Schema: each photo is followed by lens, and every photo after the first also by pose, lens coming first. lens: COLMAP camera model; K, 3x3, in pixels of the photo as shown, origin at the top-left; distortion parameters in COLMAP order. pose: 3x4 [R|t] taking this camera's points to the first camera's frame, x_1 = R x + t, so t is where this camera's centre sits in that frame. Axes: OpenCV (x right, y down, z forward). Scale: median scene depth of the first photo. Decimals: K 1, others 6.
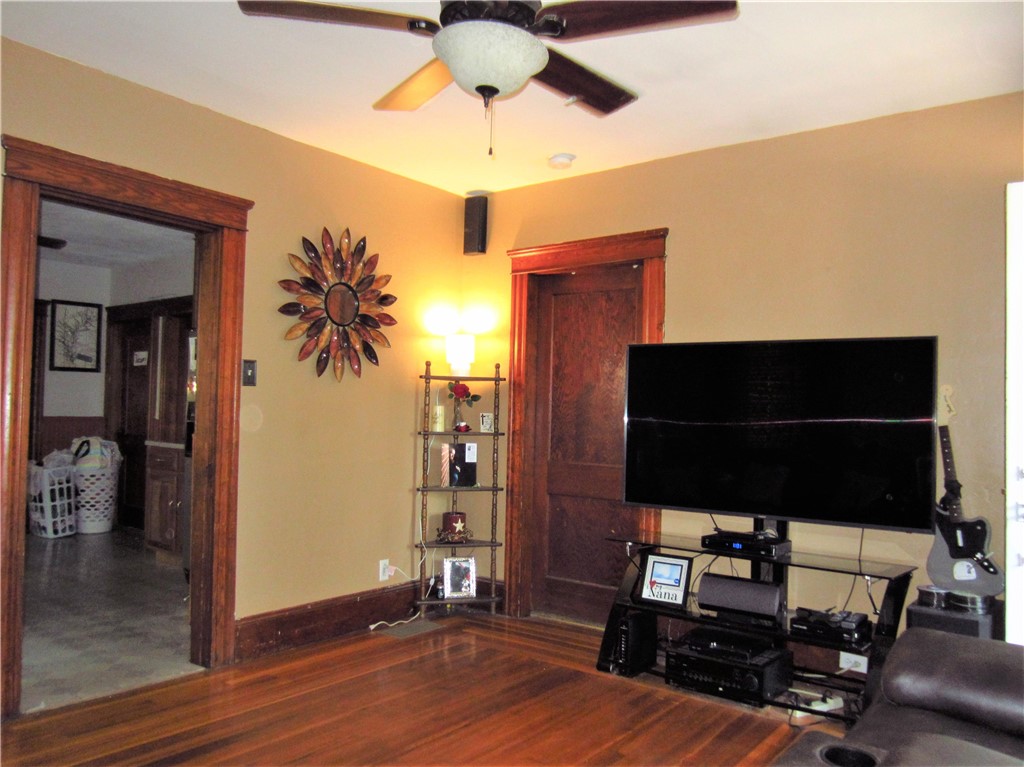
lens RADIAL K [[796.0, 0, 512.0], [0, 796.0, 383.5], [0, 0, 1]] dist [-0.021678, -0.002554]
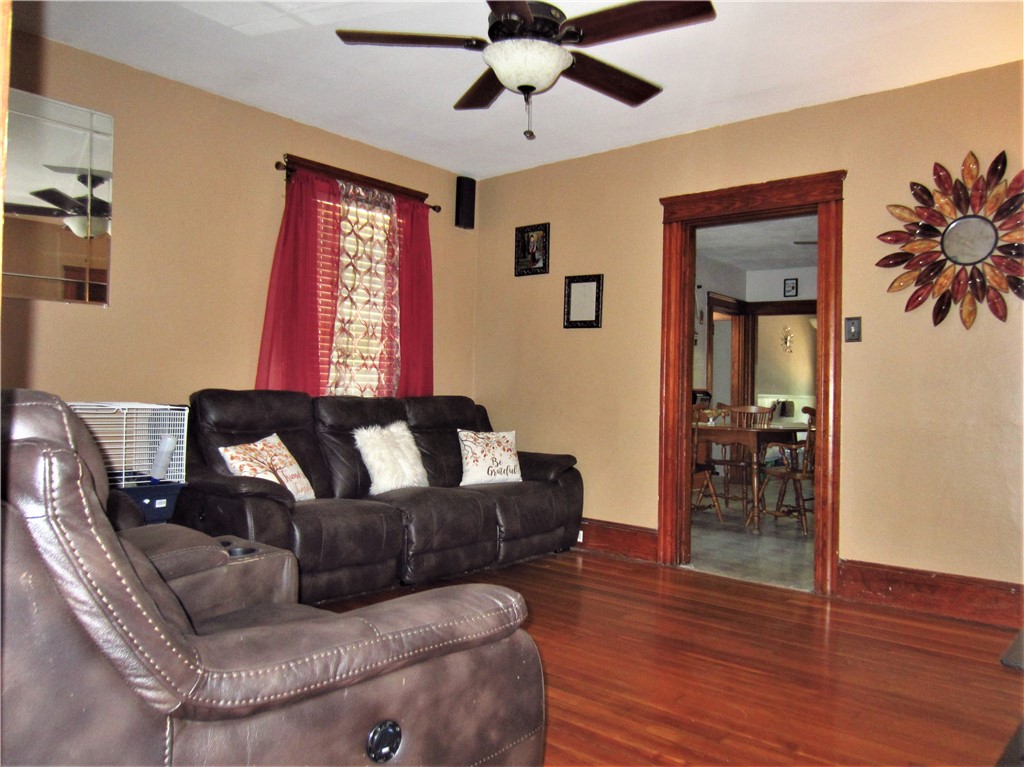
lens RADIAL K [[796.0, 0, 512.0], [0, 796.0, 383.5], [0, 0, 1]] dist [-0.021678, -0.002554]
pose [[-0.060656, -0.038694, -0.997408, 0.396716], [0.017999, 0.999043, -0.039852, 0.049026], [0.997996, -0.020370, -0.059901, 0.319423]]
